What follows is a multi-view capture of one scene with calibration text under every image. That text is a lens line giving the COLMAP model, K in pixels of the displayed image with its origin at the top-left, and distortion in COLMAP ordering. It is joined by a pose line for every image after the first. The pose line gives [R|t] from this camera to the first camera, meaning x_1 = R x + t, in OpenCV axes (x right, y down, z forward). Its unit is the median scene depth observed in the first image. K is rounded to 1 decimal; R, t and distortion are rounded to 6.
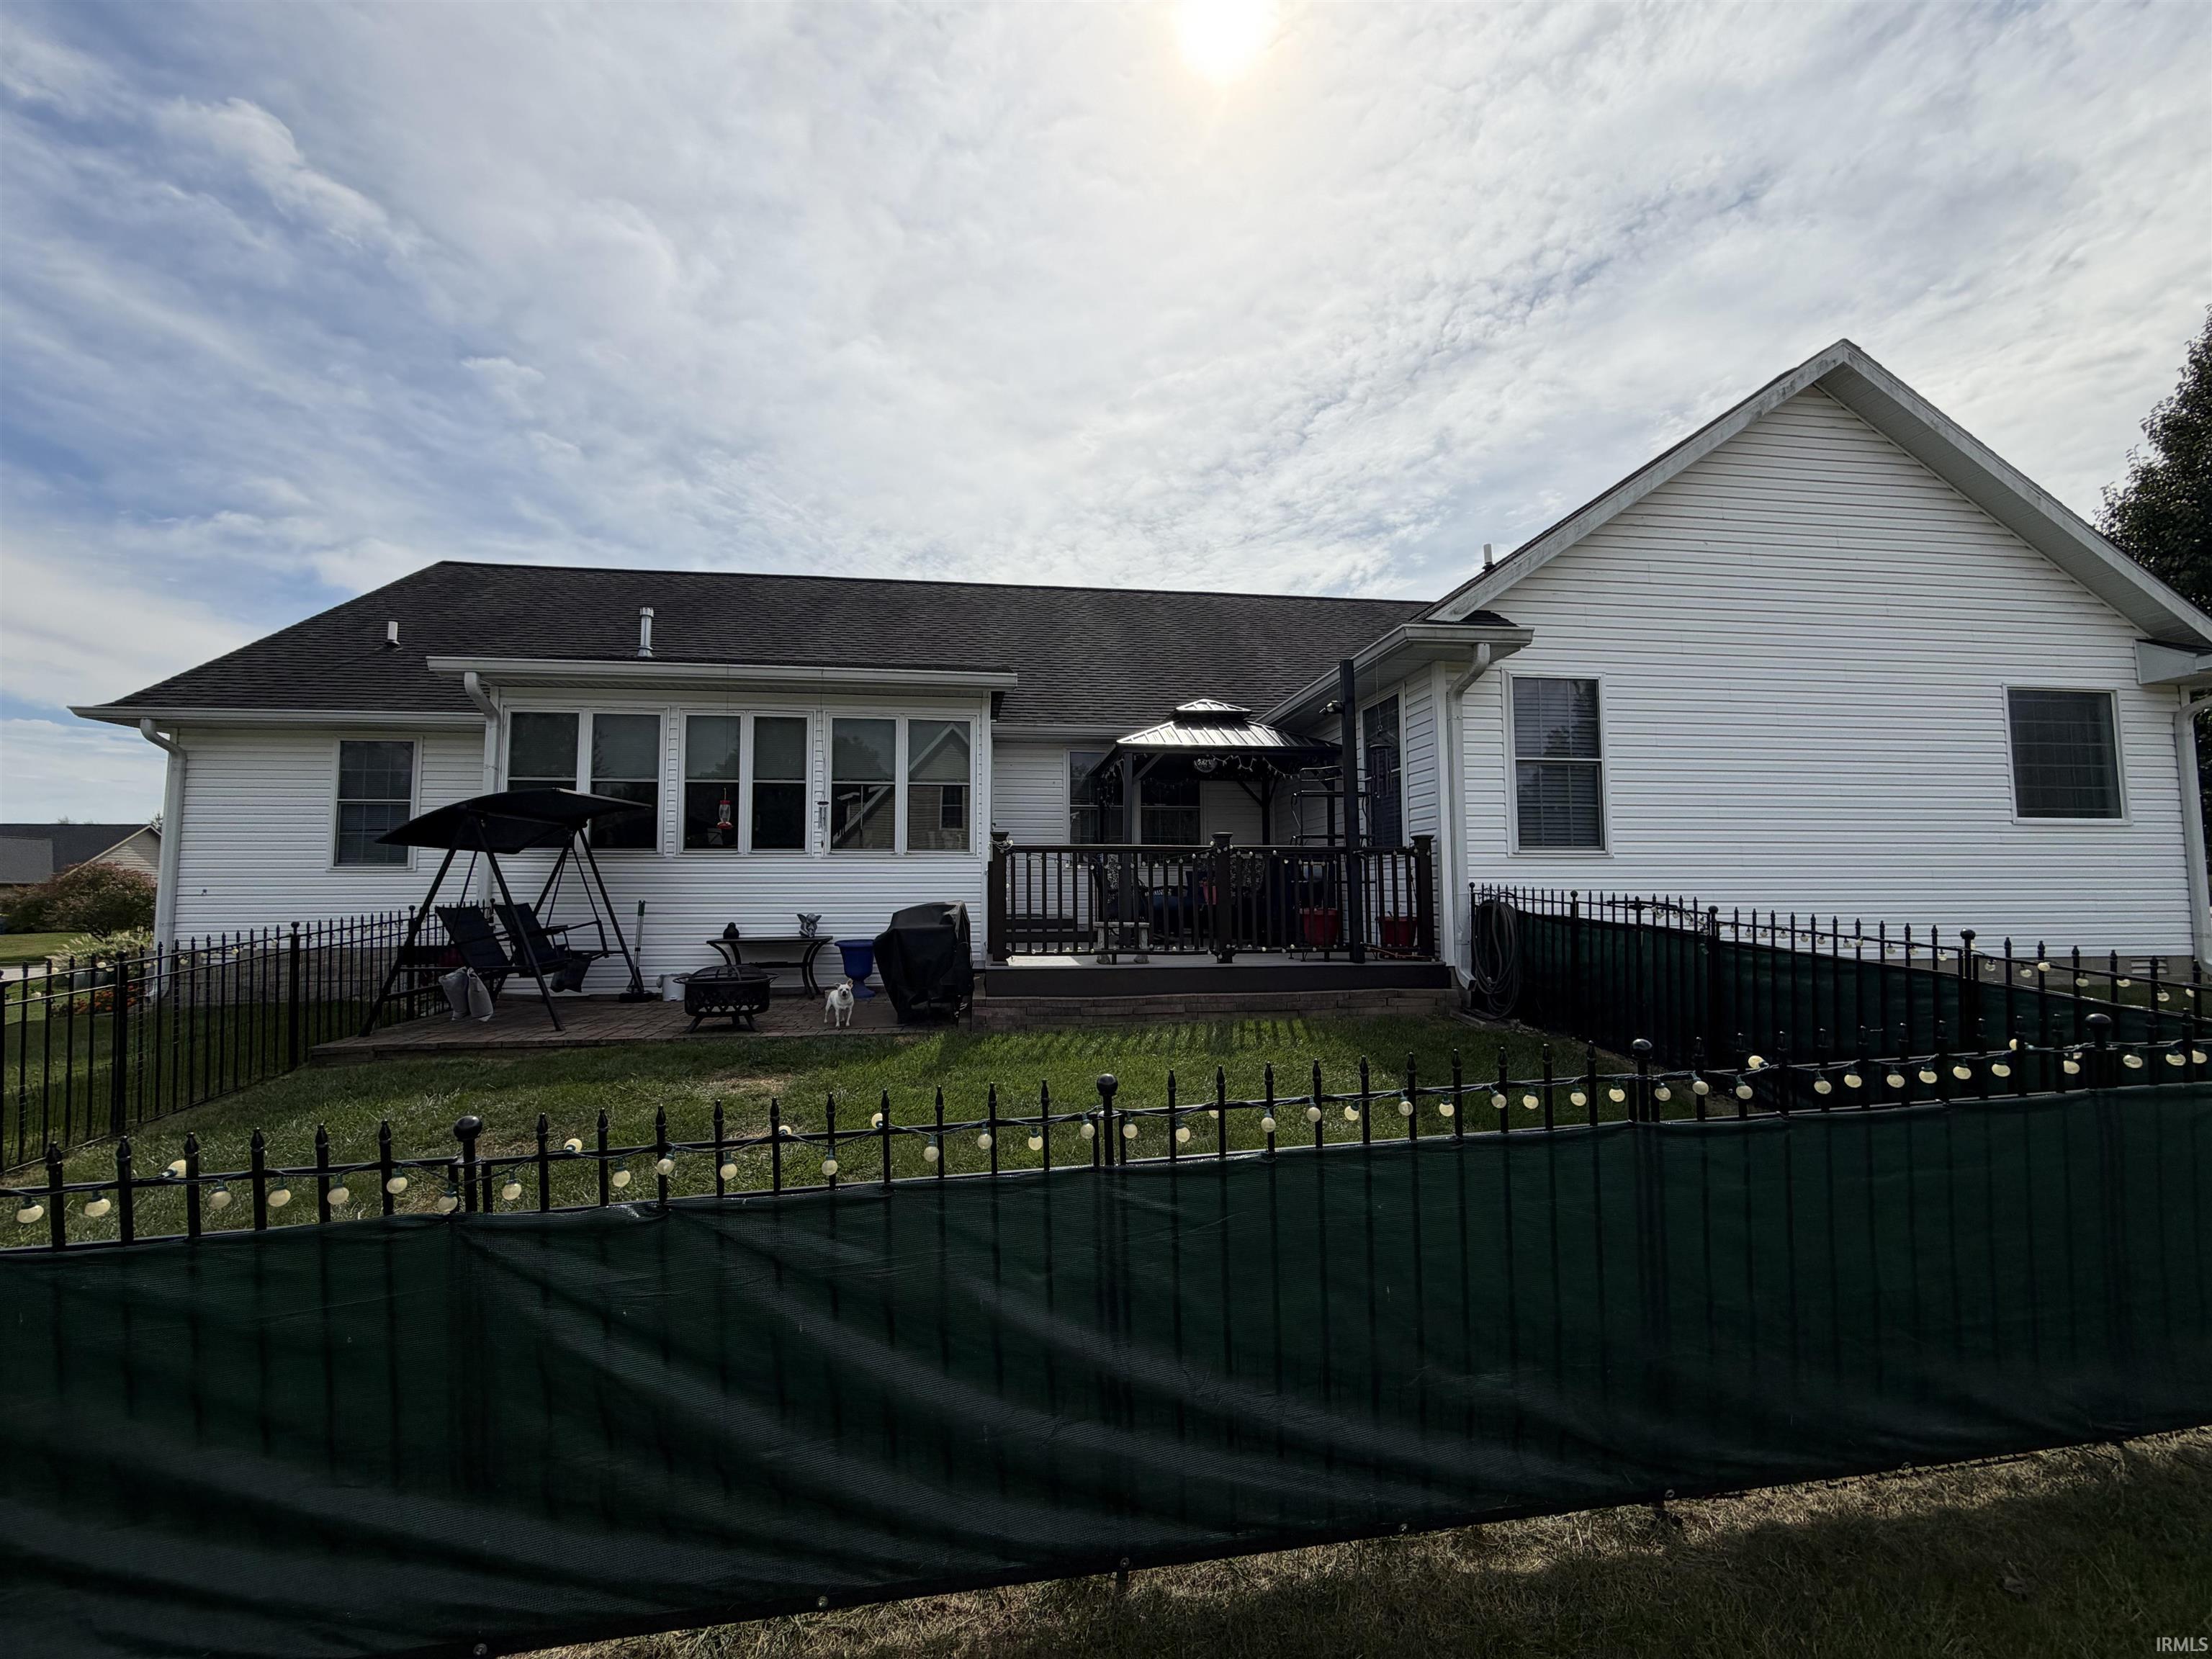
lens RADIAL K [[879.6, 0, 1073.7], [0, 879.6, 814.1], [0, 0, 1]] dist [-0.021650, -0.000159]
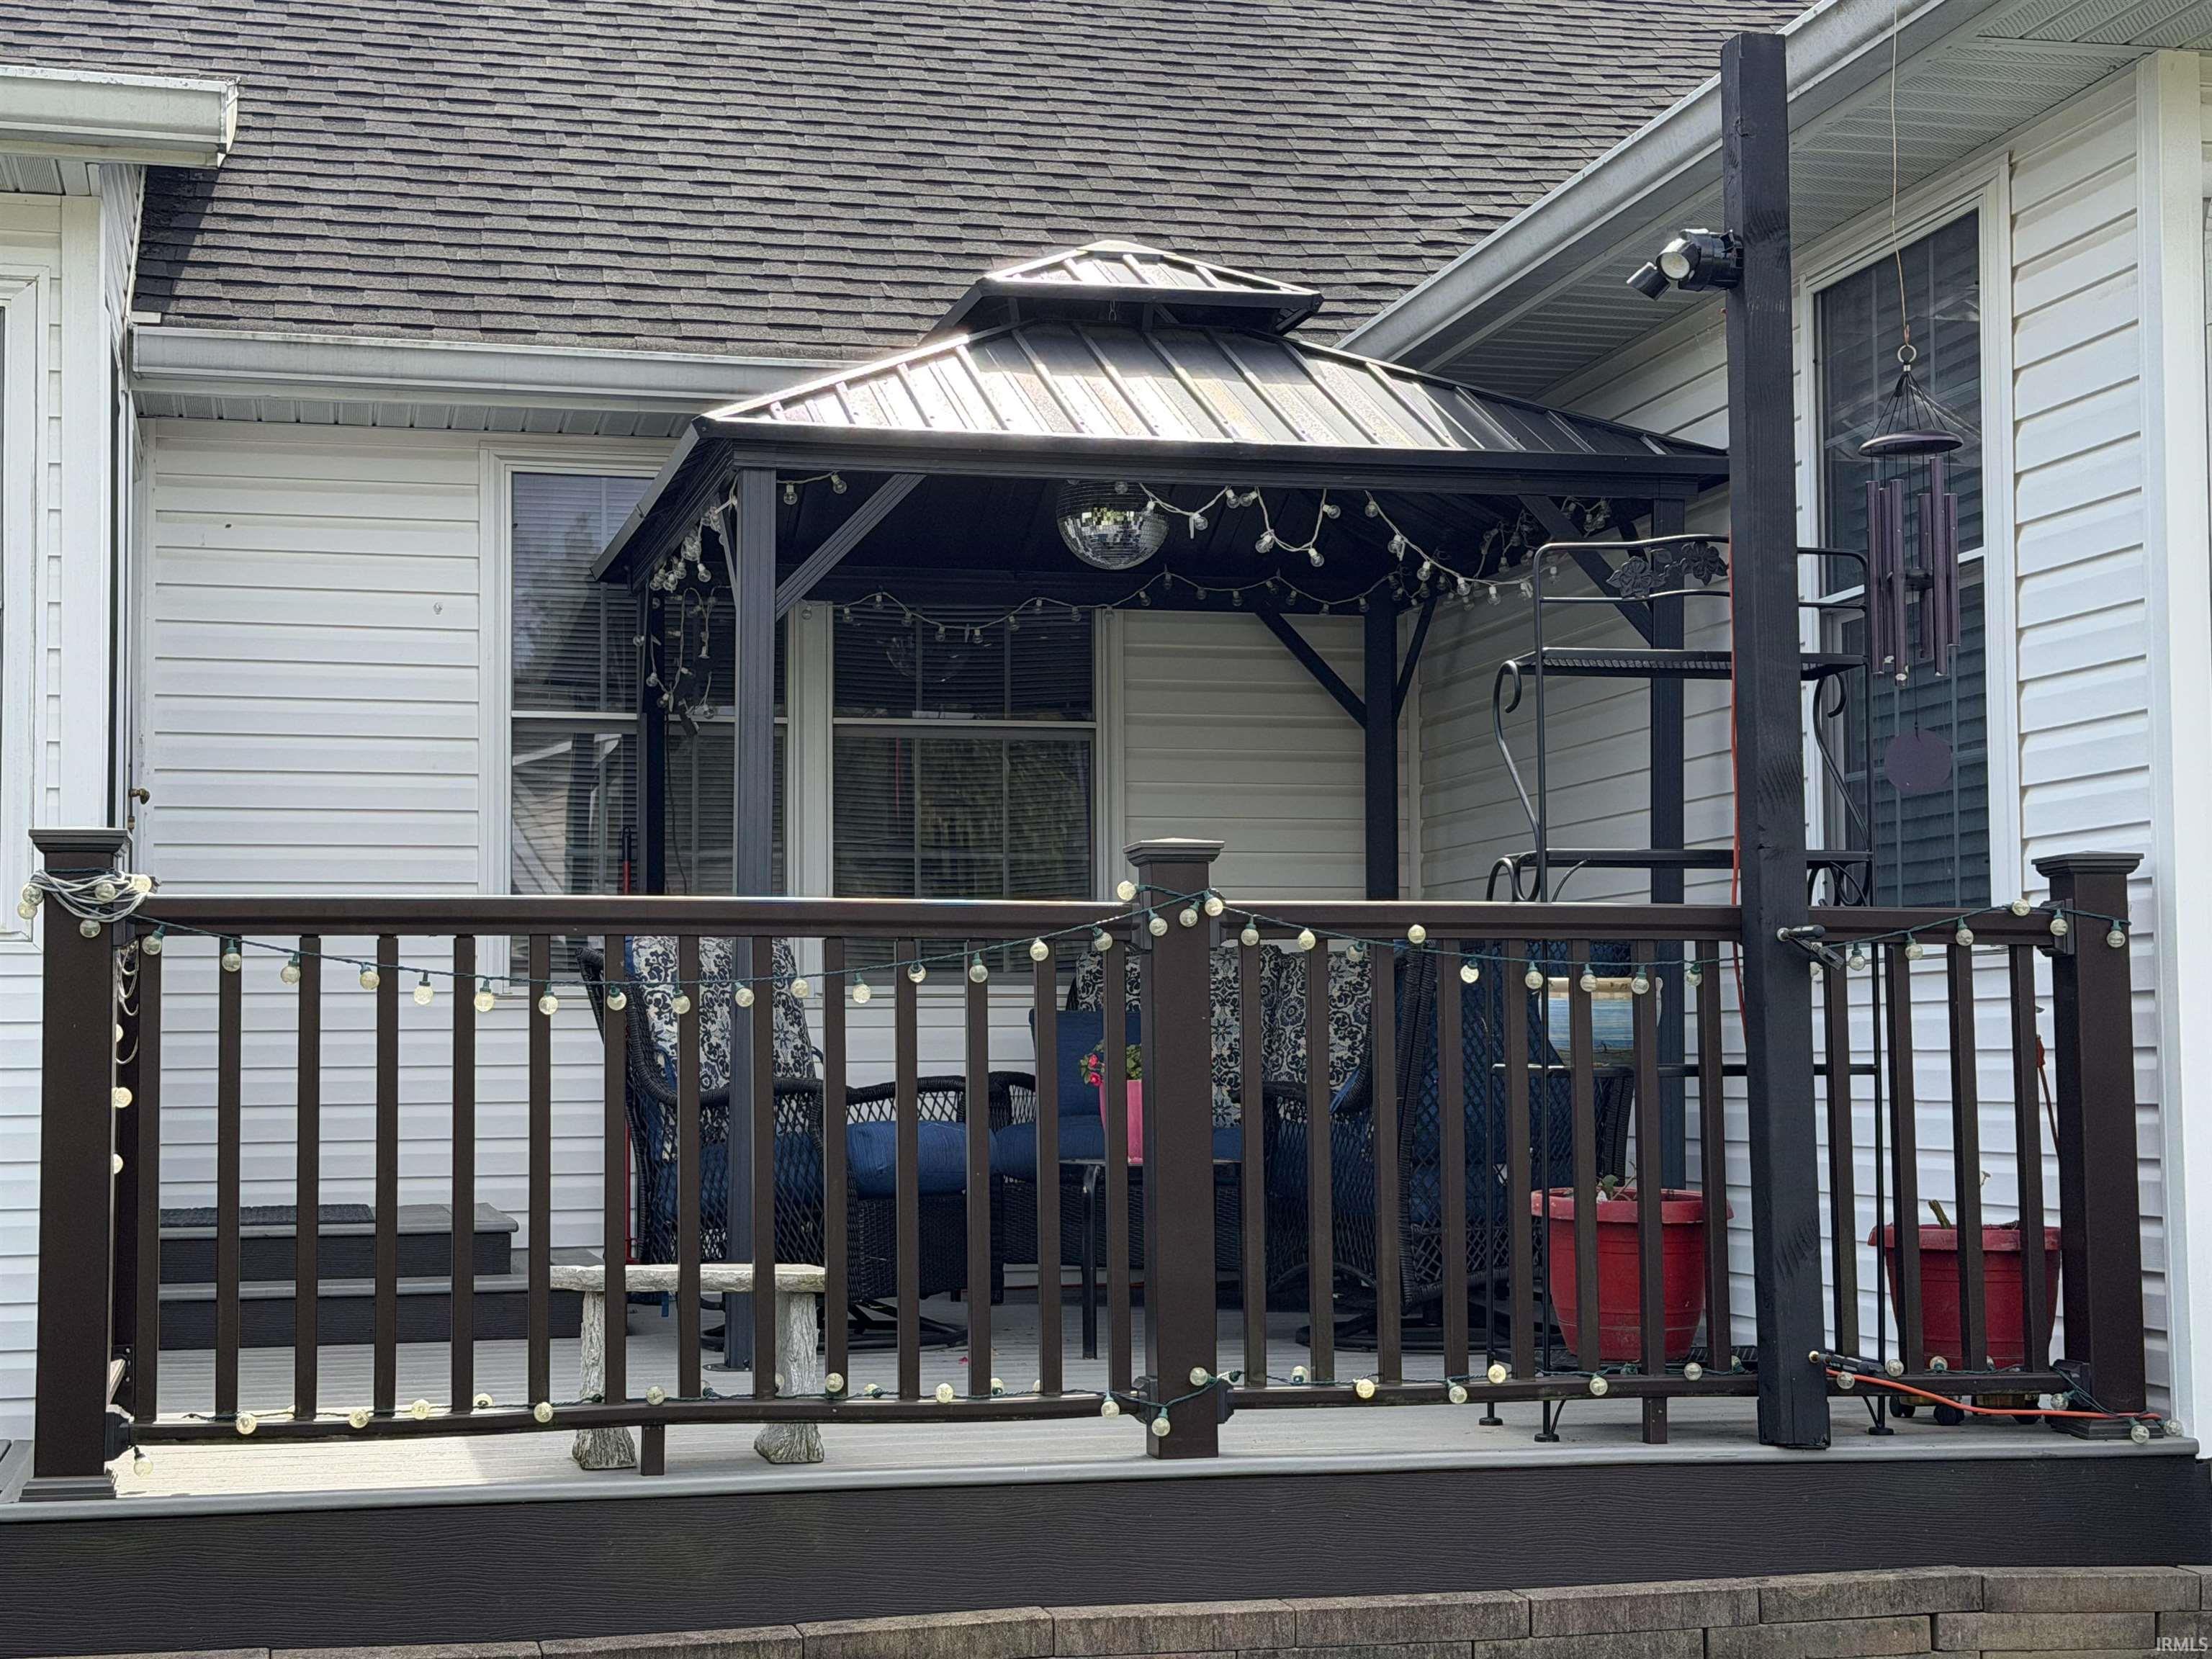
lens RADIAL K [[3476.4, 0, 1105.5], [0, 3476.4, 826.7], [0, 0, 1]] dist [0.122925, 0.000000]
pose [[0.990765, 0.004028, 0.135530, 0.035440], [-0.006335, 0.999842, 0.016596, 0.004368], [-0.135441, -0.017302, 0.990634, 0.156931]]
